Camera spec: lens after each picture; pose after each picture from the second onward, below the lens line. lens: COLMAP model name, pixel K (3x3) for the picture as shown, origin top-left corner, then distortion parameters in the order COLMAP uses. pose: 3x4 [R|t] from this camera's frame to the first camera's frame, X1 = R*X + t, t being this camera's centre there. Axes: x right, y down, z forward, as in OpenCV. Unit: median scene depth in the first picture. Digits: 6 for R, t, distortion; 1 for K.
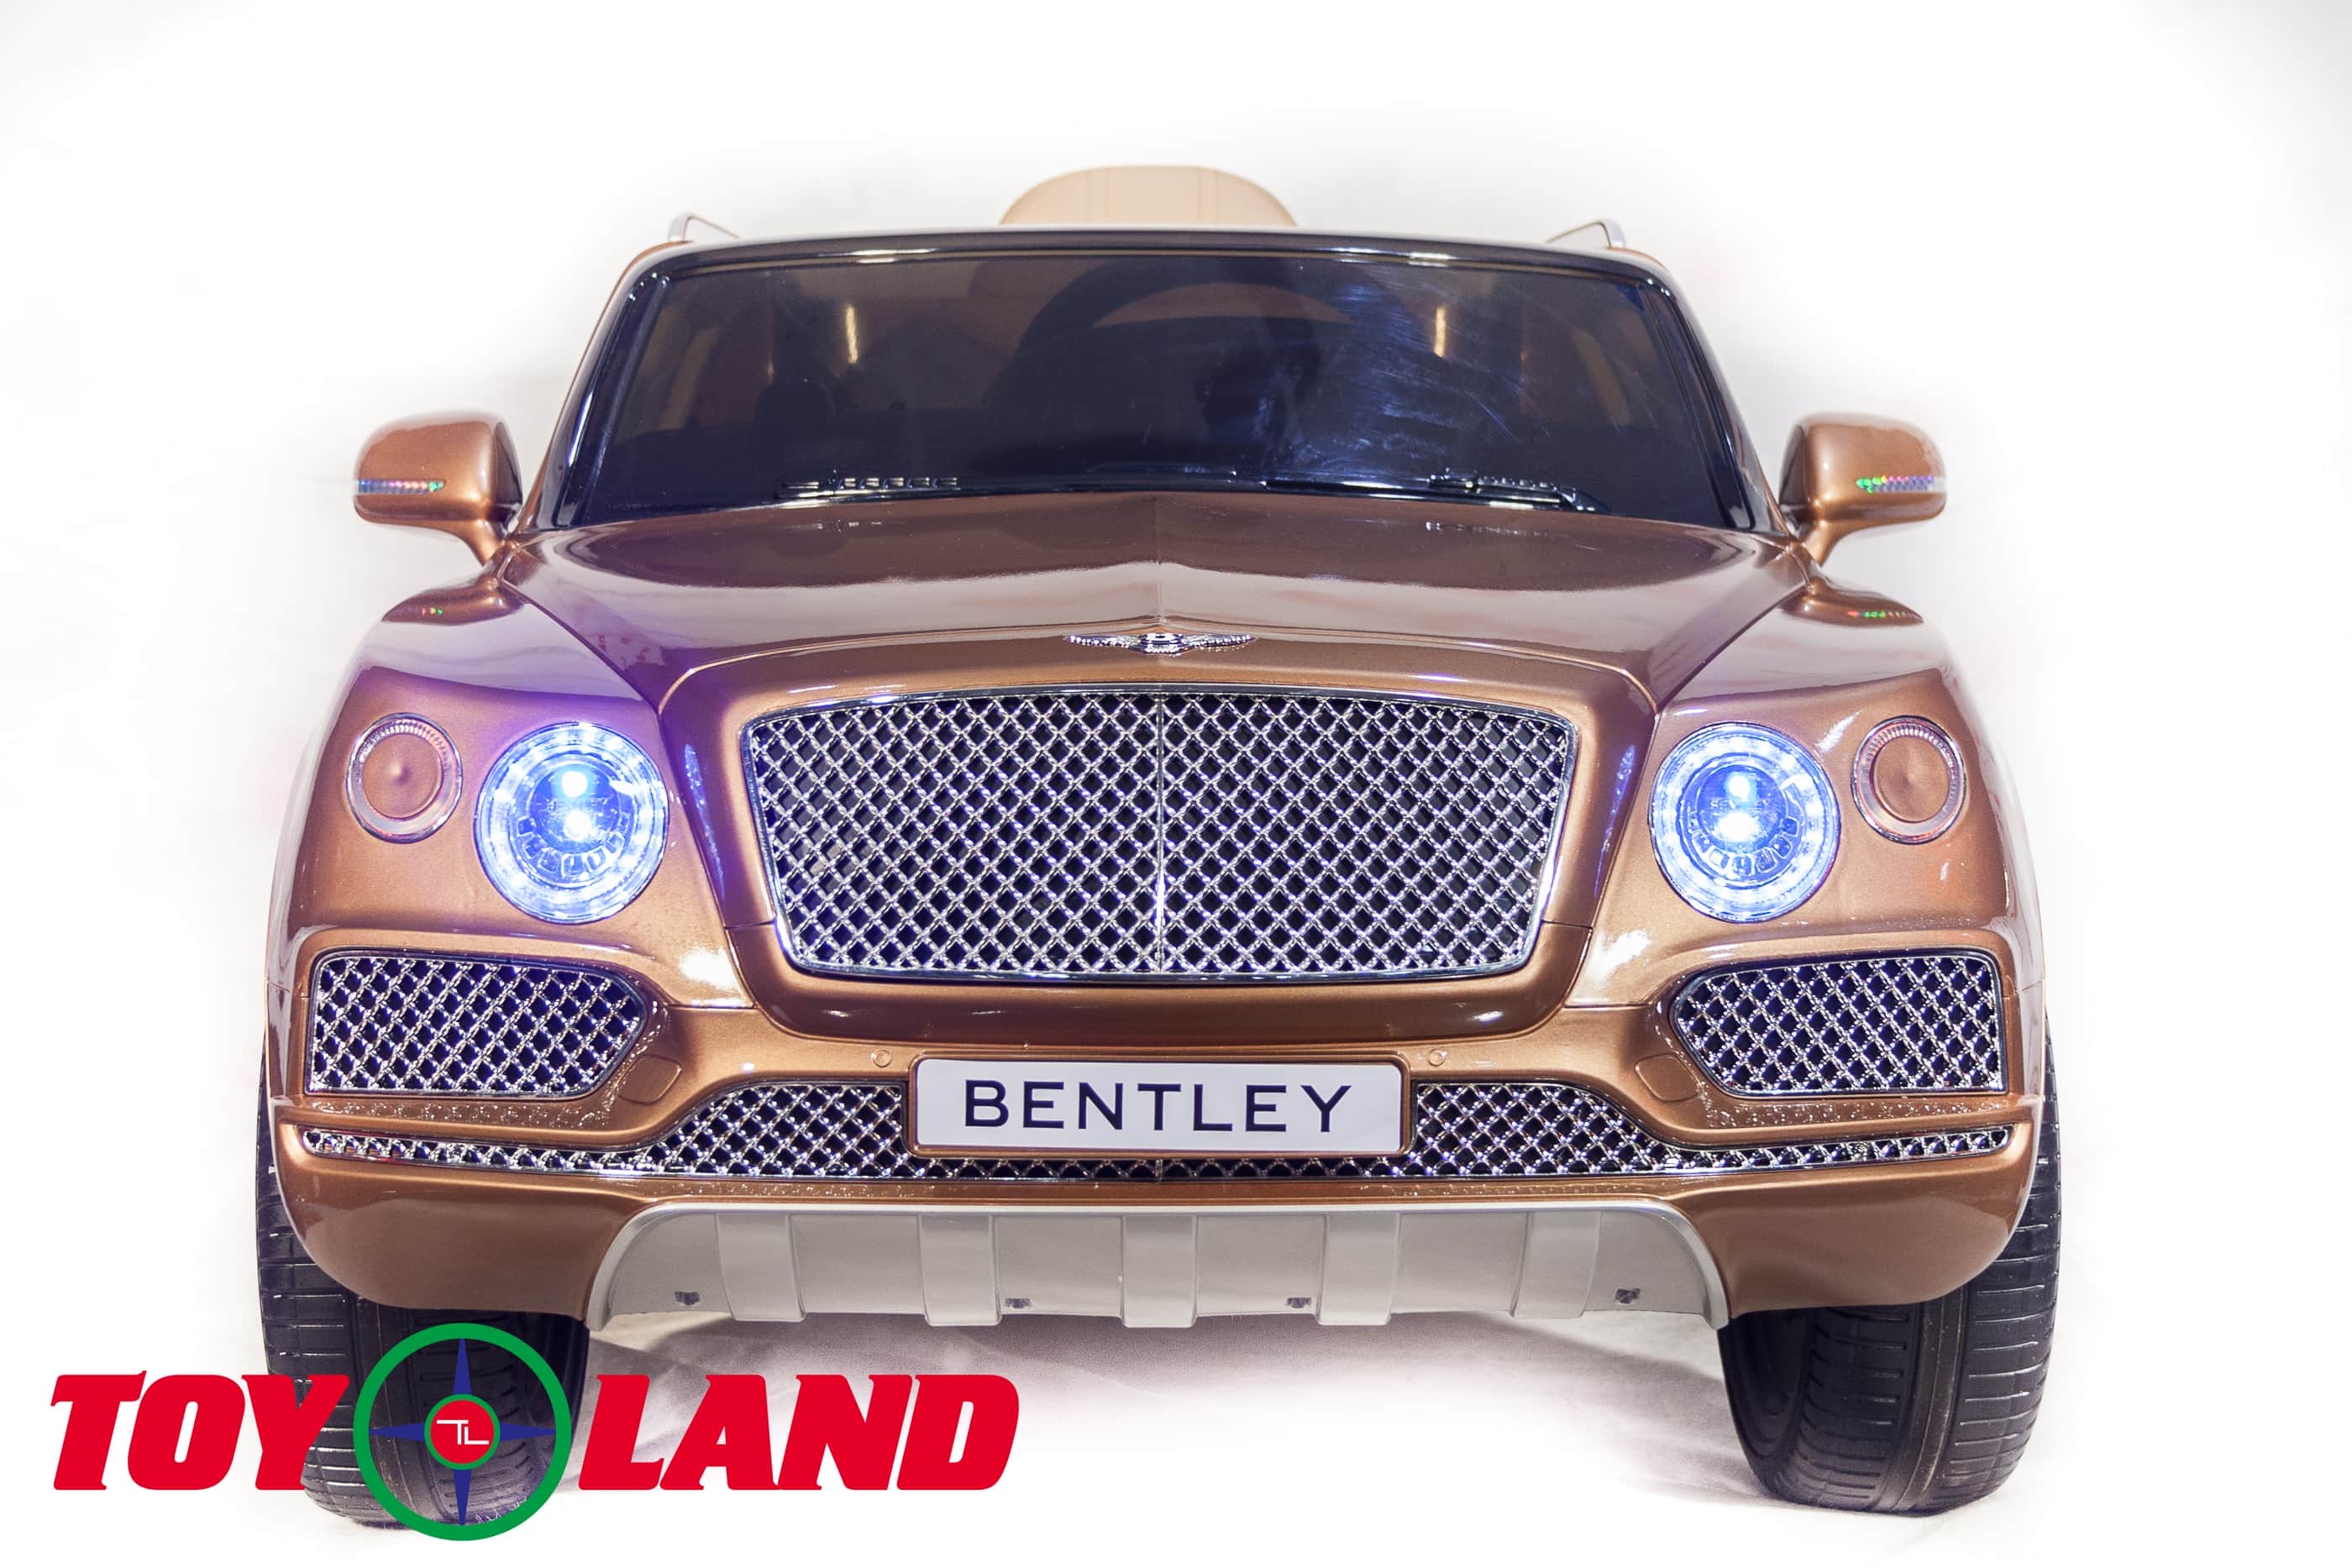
lens RADIAL K [[5330.4, 0, 1176.0], [0, 5330.4, 784.0], [0, 0, 1]] dist [-0.047579, 0.055812]
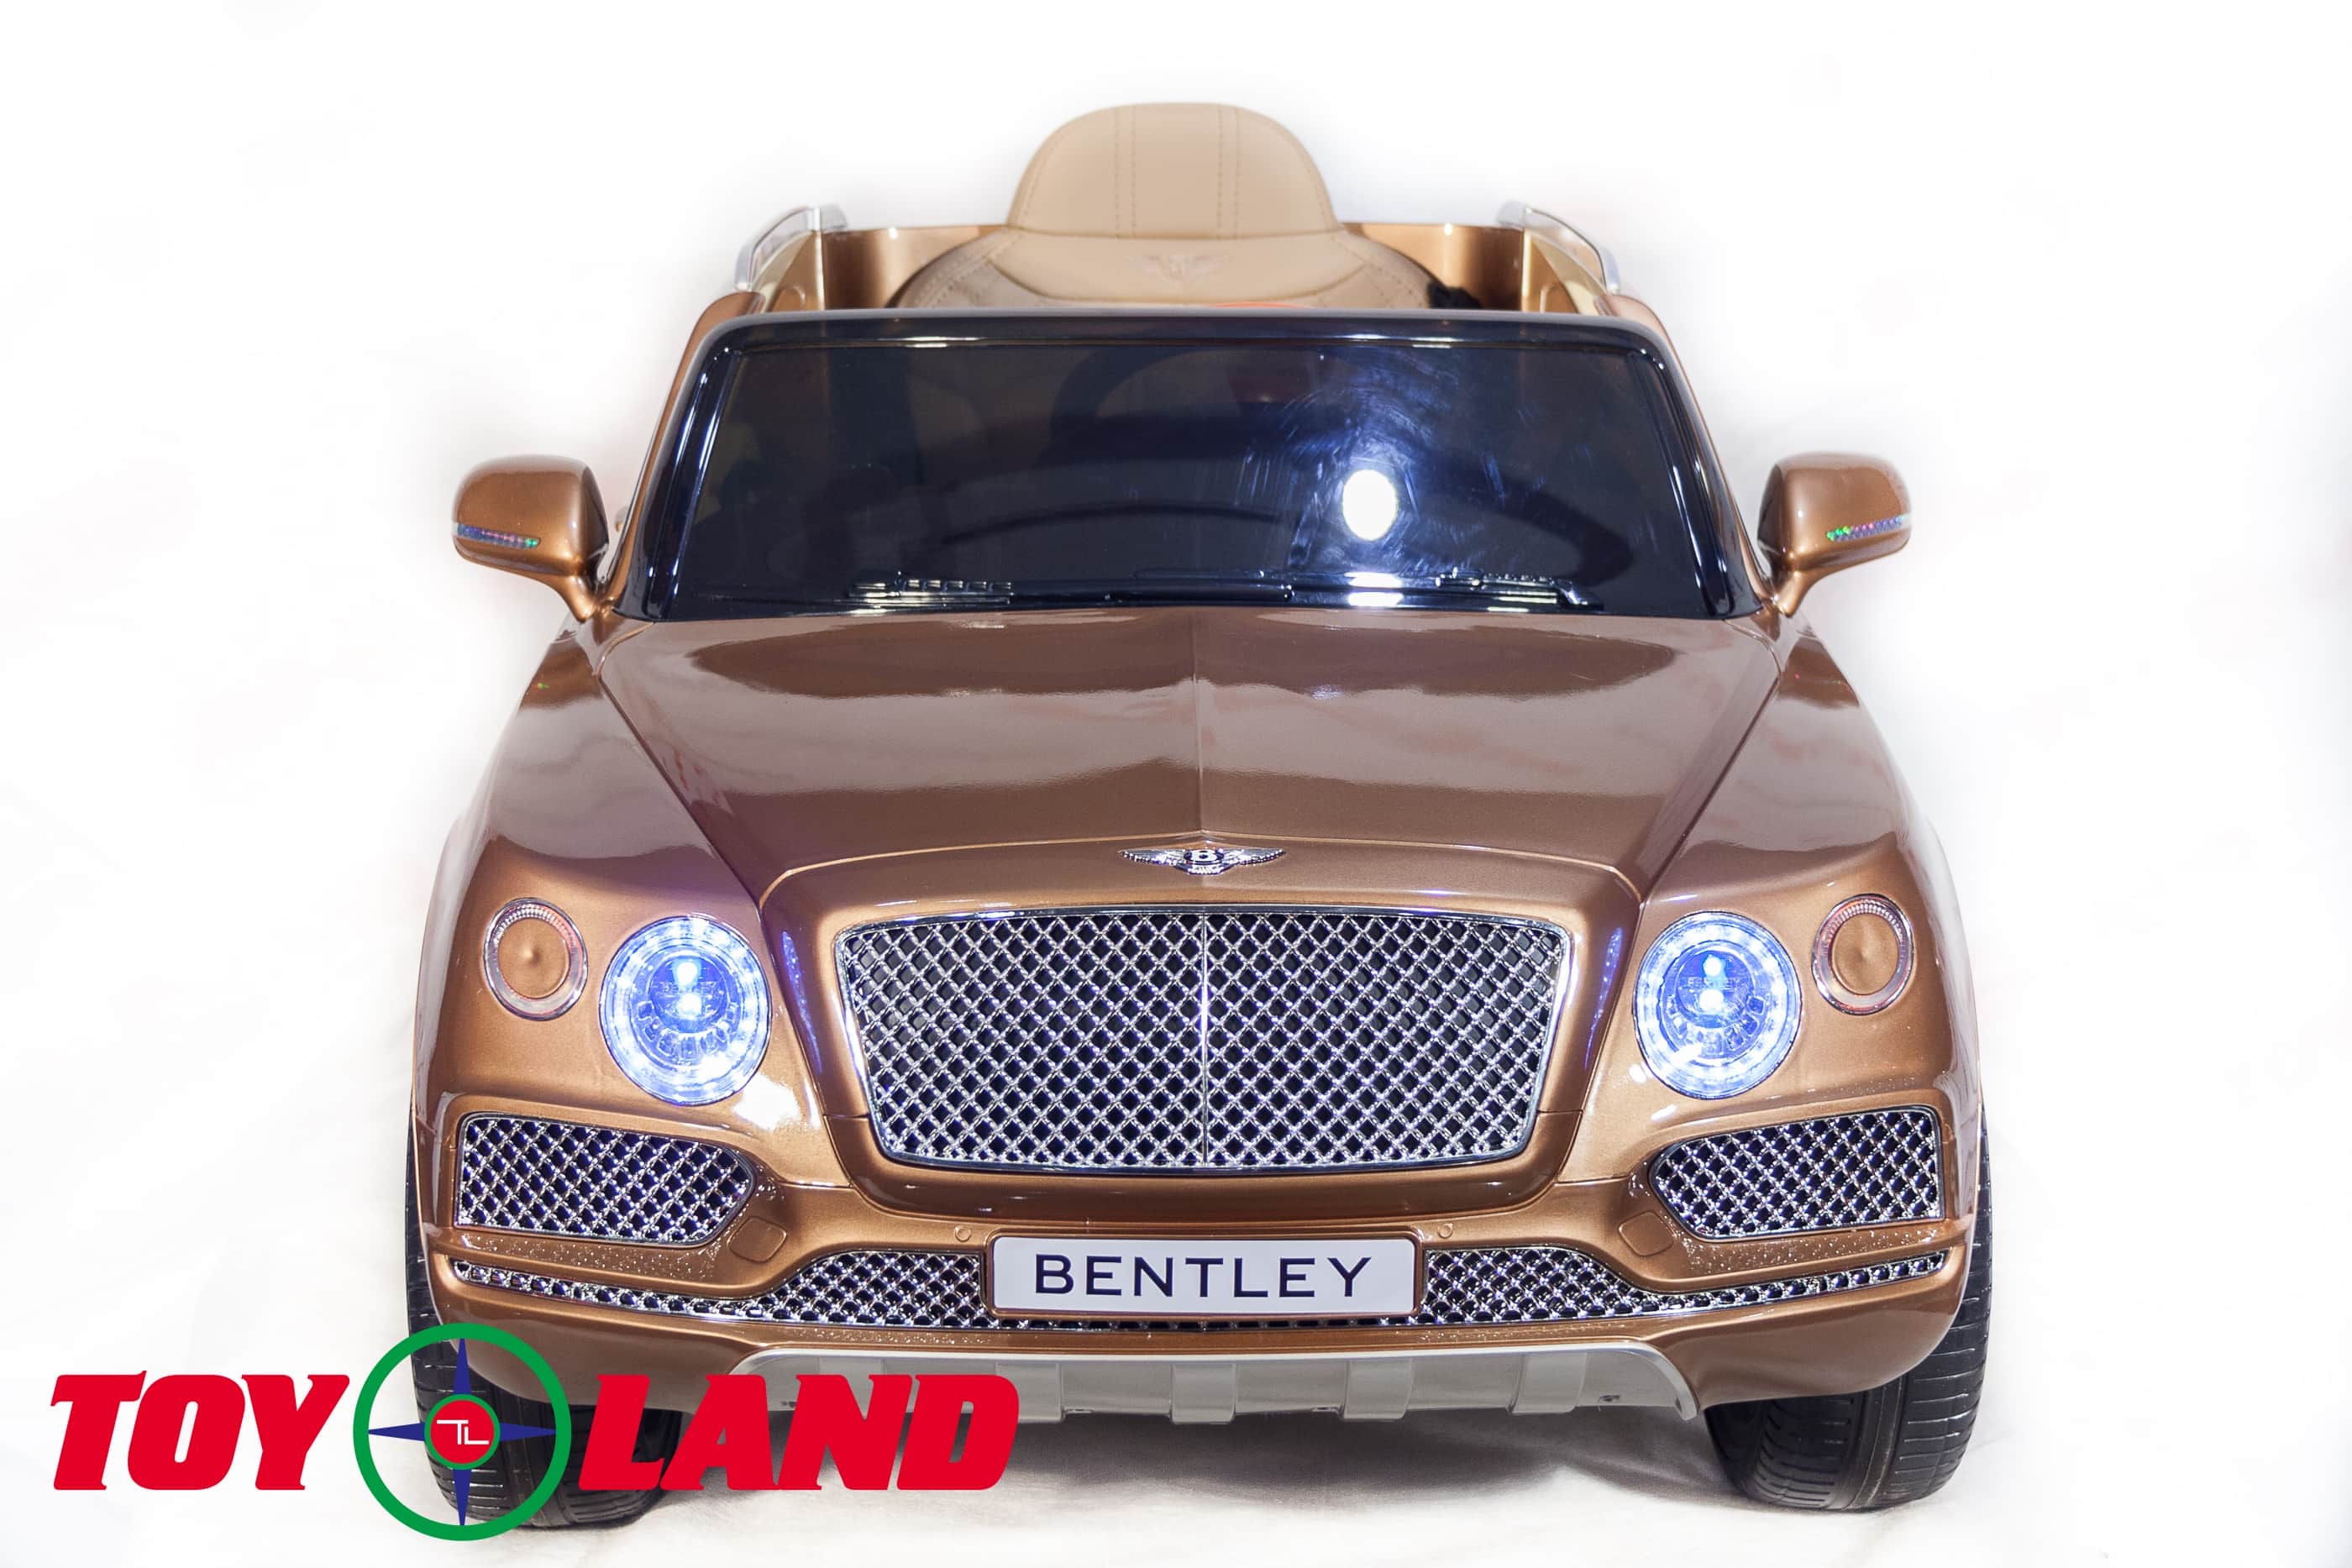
lens RADIAL K [[5330.4, 0, 1176.0], [0, 5330.4, 784.0], [0, 0, 1]] dist [-0.047579, 0.055812]
pose [[0.999995, -0.002771, 0.001563, -0.010544], [0.002491, 0.987575, 0.157127, -0.220713], [-0.001979, -0.157122, 0.987577, -0.116824]]
